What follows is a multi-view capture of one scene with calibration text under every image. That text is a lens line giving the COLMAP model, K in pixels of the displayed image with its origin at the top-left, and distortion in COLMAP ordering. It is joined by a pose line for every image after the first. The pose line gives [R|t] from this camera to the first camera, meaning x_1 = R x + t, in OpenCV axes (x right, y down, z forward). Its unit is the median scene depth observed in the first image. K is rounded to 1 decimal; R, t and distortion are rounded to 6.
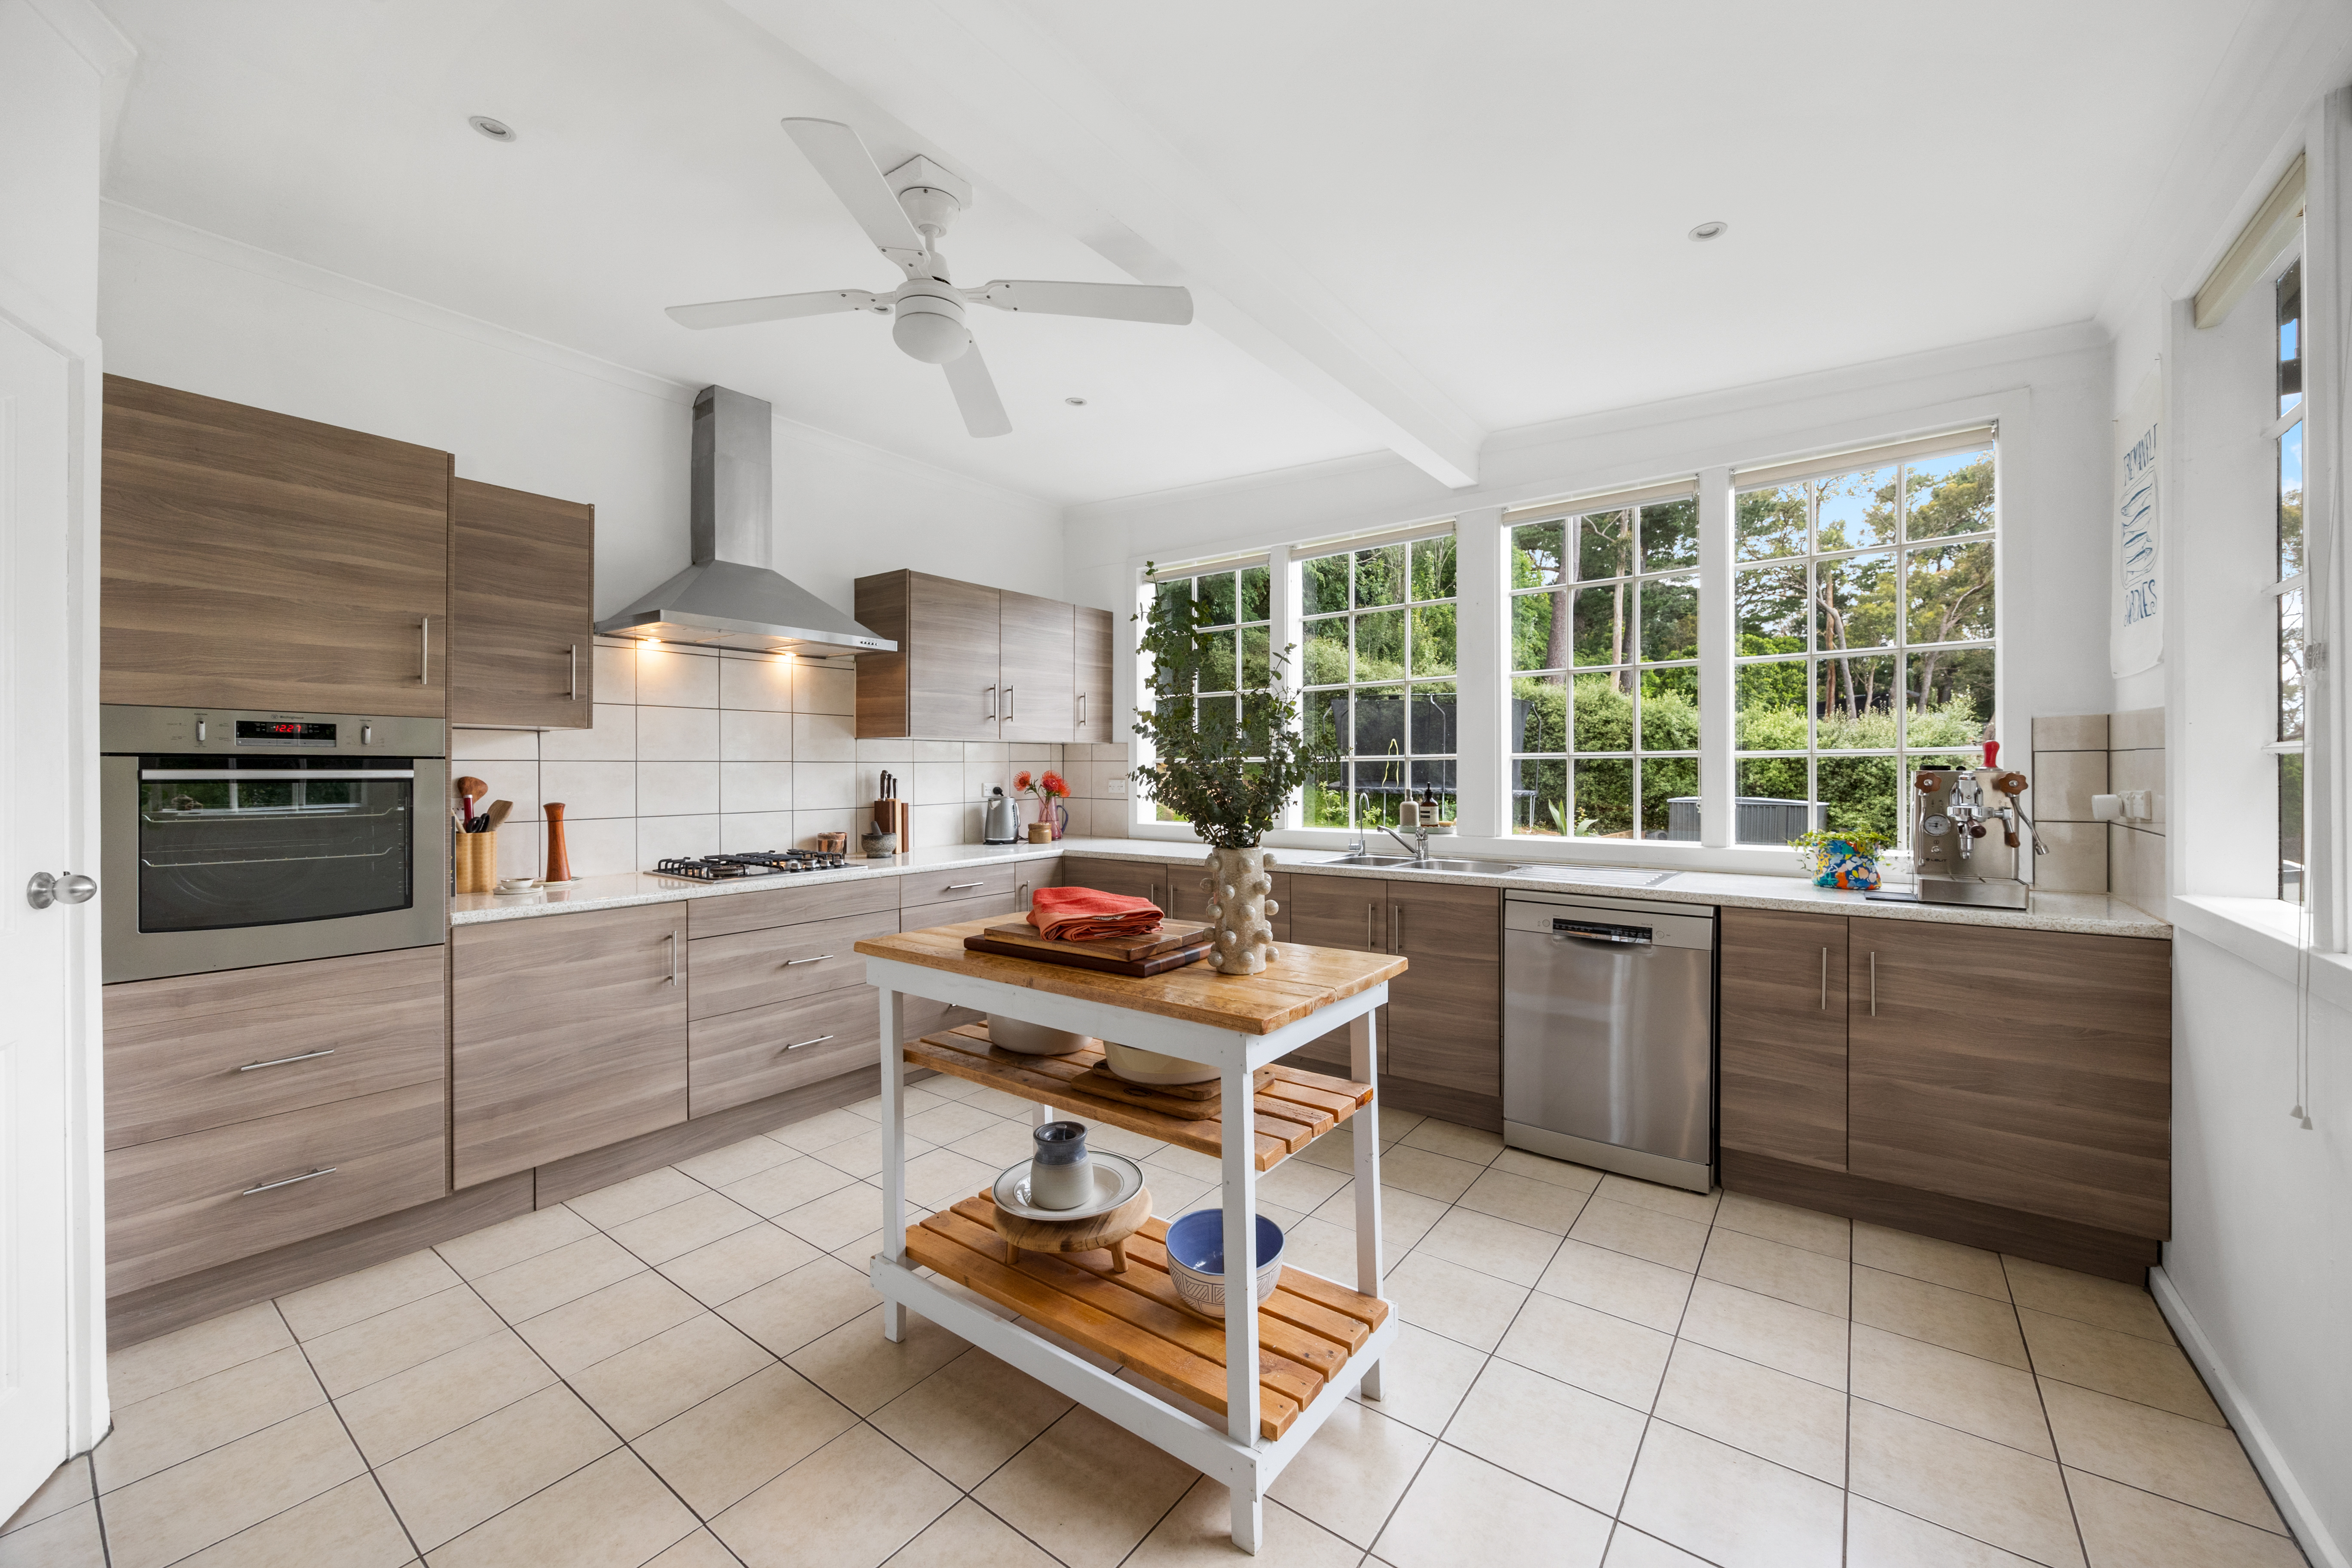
lens RADIAL K [[893.0, 0, 1176.6], [0, 893.0, 775.3], [0, 0, 1]] dist [-0.001723, 0.000128]
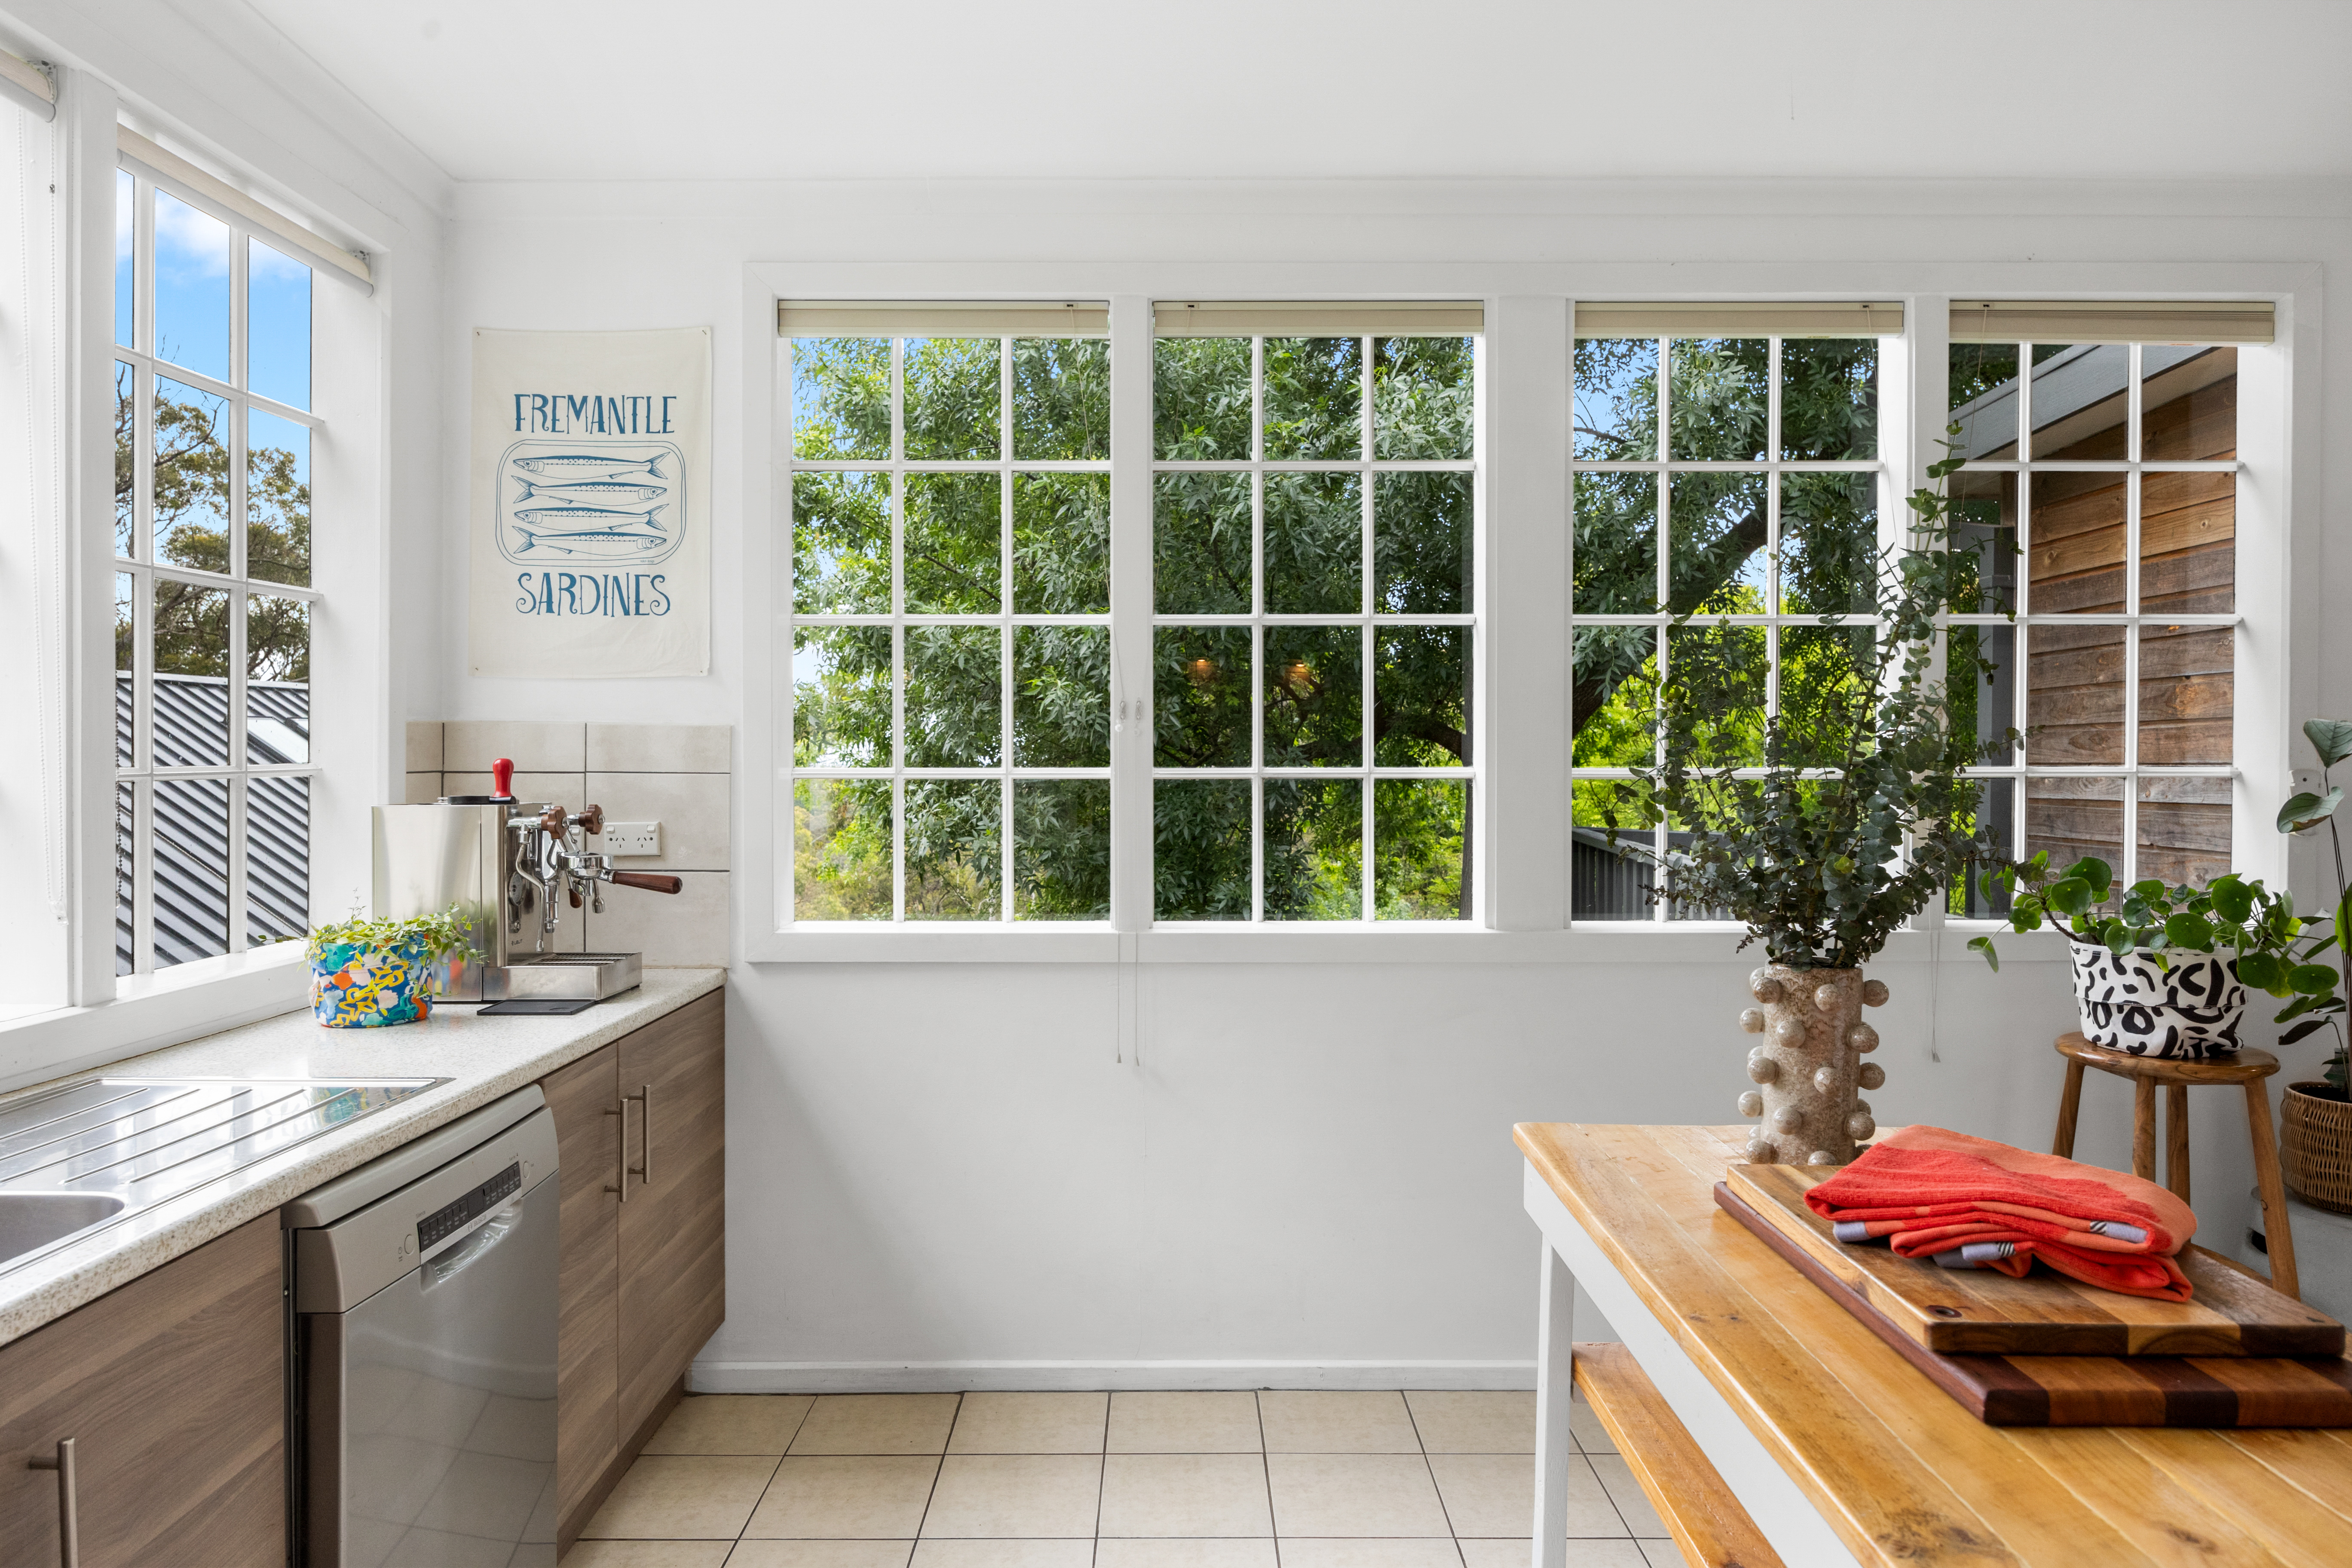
lens RADIAL K [[1473.1, 0, 1176.2], [0, 1473.1, 759.1], [0, 0, 1]] dist [-0.003083, -0.002277]
pose [[-0.607050, -0.001664, 0.794662, -0.309278], [0.005973, 0.999960, 0.006657, -0.033812], [-0.794641, 0.008787, -0.607016, 1.472938]]
